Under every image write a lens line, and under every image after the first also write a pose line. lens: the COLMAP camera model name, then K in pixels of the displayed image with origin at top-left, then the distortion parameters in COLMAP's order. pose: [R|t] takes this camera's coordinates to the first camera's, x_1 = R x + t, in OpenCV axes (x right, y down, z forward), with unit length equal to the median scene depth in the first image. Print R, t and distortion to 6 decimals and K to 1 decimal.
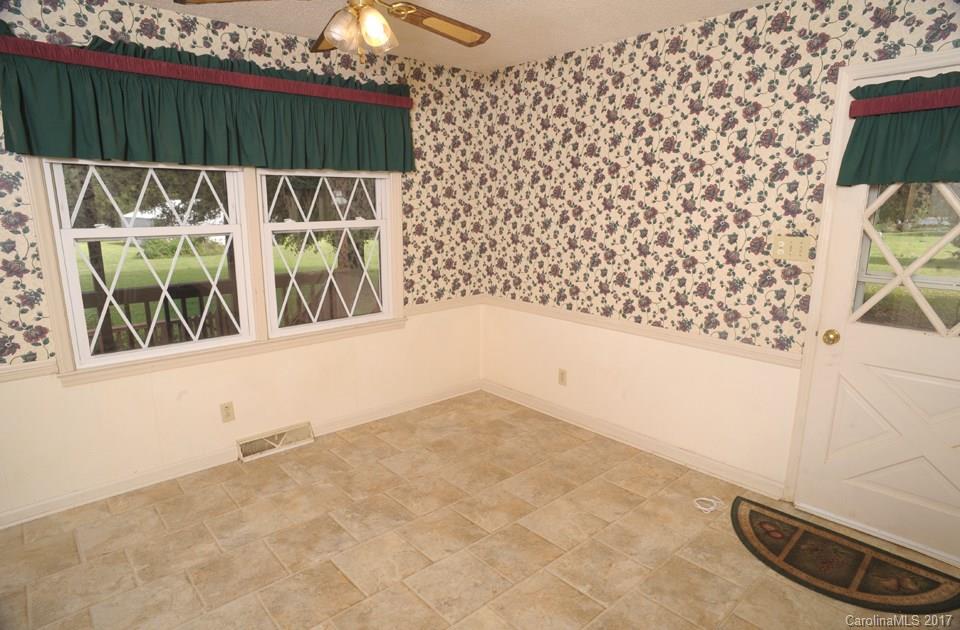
lens RADIAL K [[553.5, 0, 487.8], [0, 553.5, 316.1], [0, 0, 1]] dist [-0.069445, 0.048005]
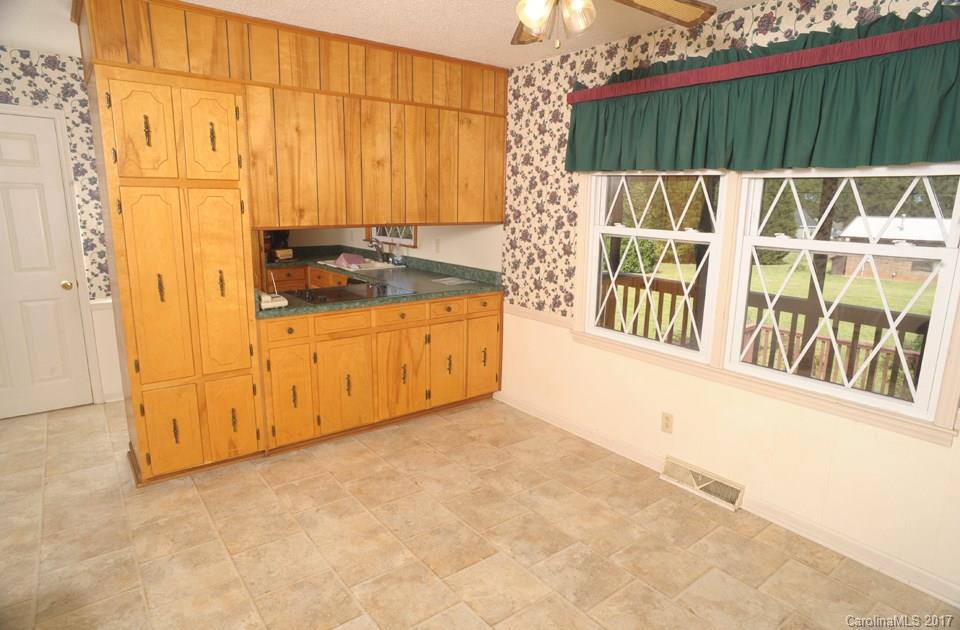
lens RADIAL K [[553.5, 0, 487.8], [0, 553.5, 316.1], [0, 0, 1]] dist [-0.069445, 0.048005]
pose [[-0.064443, 0.192330, -0.979212, 0.512676], [-0.231237, 0.951667, 0.202137, -0.142406], [0.970761, 0.239456, -0.016855, 0.725028]]
